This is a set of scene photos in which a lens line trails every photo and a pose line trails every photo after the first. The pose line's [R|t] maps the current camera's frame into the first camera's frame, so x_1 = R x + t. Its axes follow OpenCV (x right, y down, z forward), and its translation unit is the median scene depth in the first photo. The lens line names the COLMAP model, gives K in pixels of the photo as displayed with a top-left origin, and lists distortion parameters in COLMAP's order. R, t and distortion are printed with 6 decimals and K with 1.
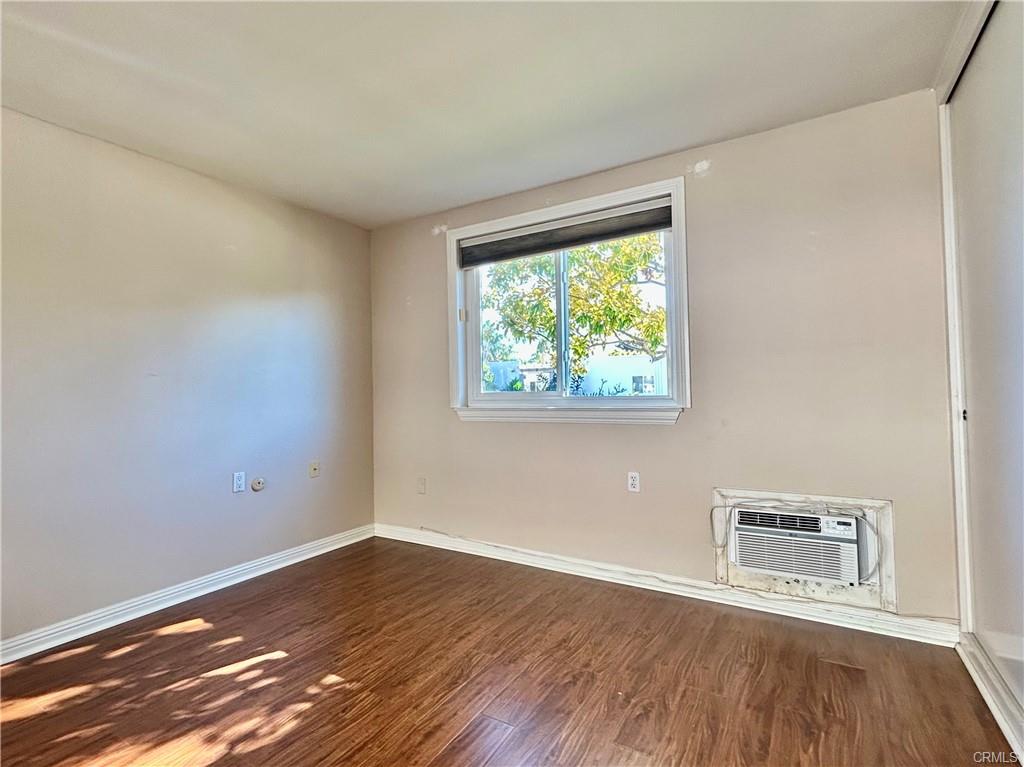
lens RADIAL K [[496.4, 0, 508.5], [0, 496.4, 377.6], [0, 0, 1]] dist [0.007213, 0.000865]
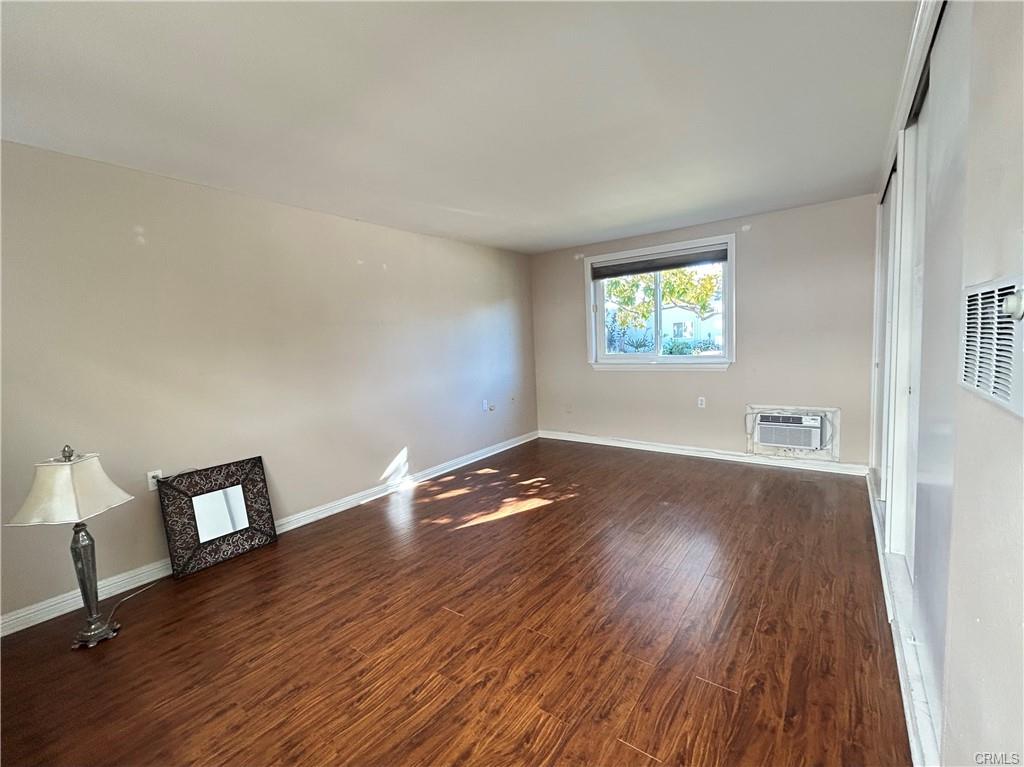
lens RADIAL K [[441.3, 0, 508.8], [0, 441.3, 379.0], [0, 0, 1]] dist [0.000858, 0.000392]
pose [[0.994904, -0.020867, -0.098641, -0.334083], [0.033173, 0.991626, 0.124811, -0.118040], [0.095211, -0.127447, 0.987265, -0.760323]]
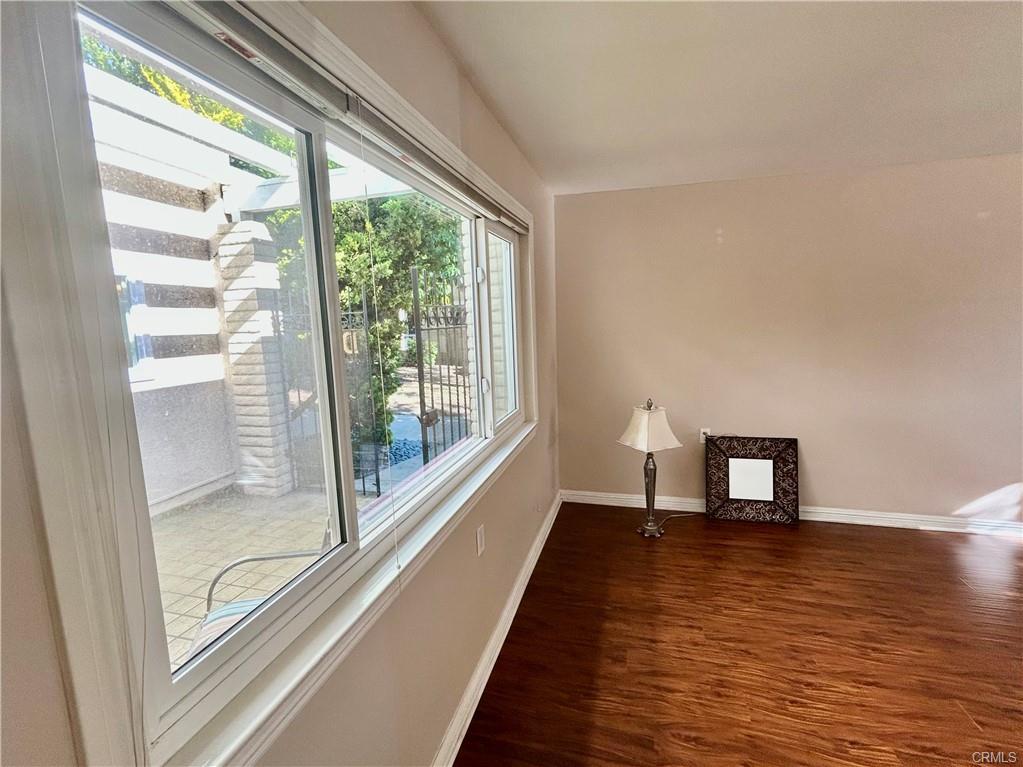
lens RADIAL K [[470.1, 0, 502.2], [0, 470.1, 381.4], [0, 0, 1]] dist [0.001687, 0.000086]
pose [[0.264035, 0.132398, -0.955383, -0.128922], [0.066568, 0.985670, 0.154992, -0.191330], [0.962213, -0.104521, 0.251438, -0.748696]]
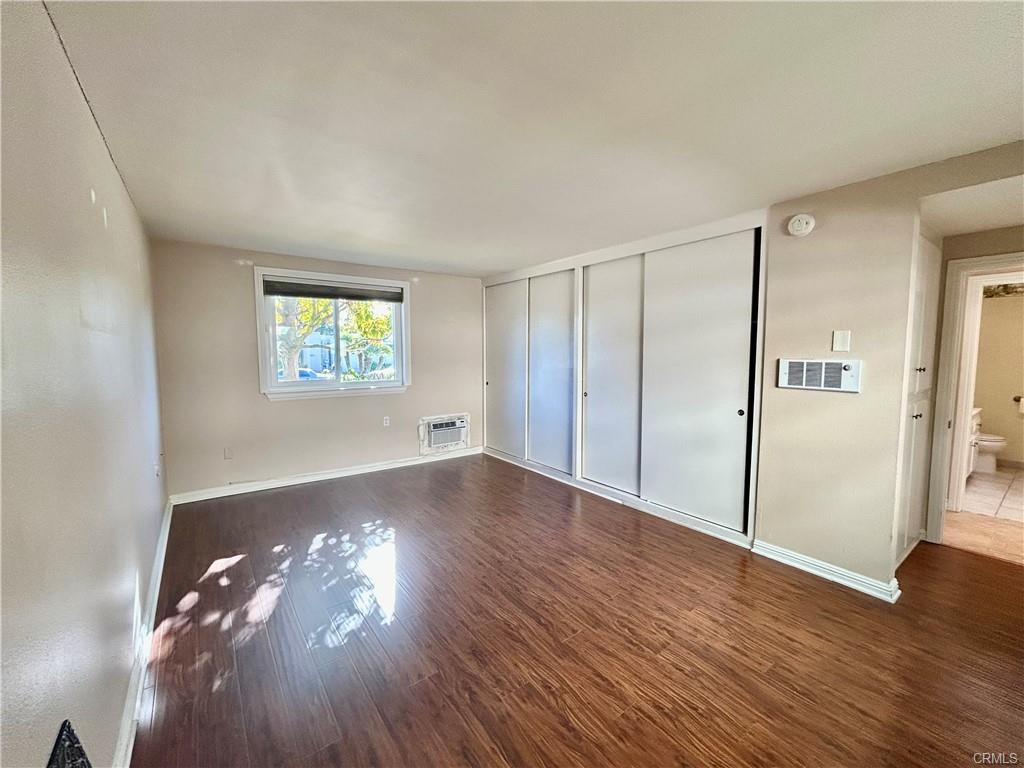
lens RADIAL K [[417.0, 0, 505.9], [0, 417.0, 376.9], [0, 0, 1]] dist [-0.002051, 0.001693]
pose [[0.380014, -0.045595, 0.923856, -1.318701], [-0.037584, 0.997198, 0.064674, -0.124805], [-0.924217, -0.059299, 0.377235, -0.142018]]
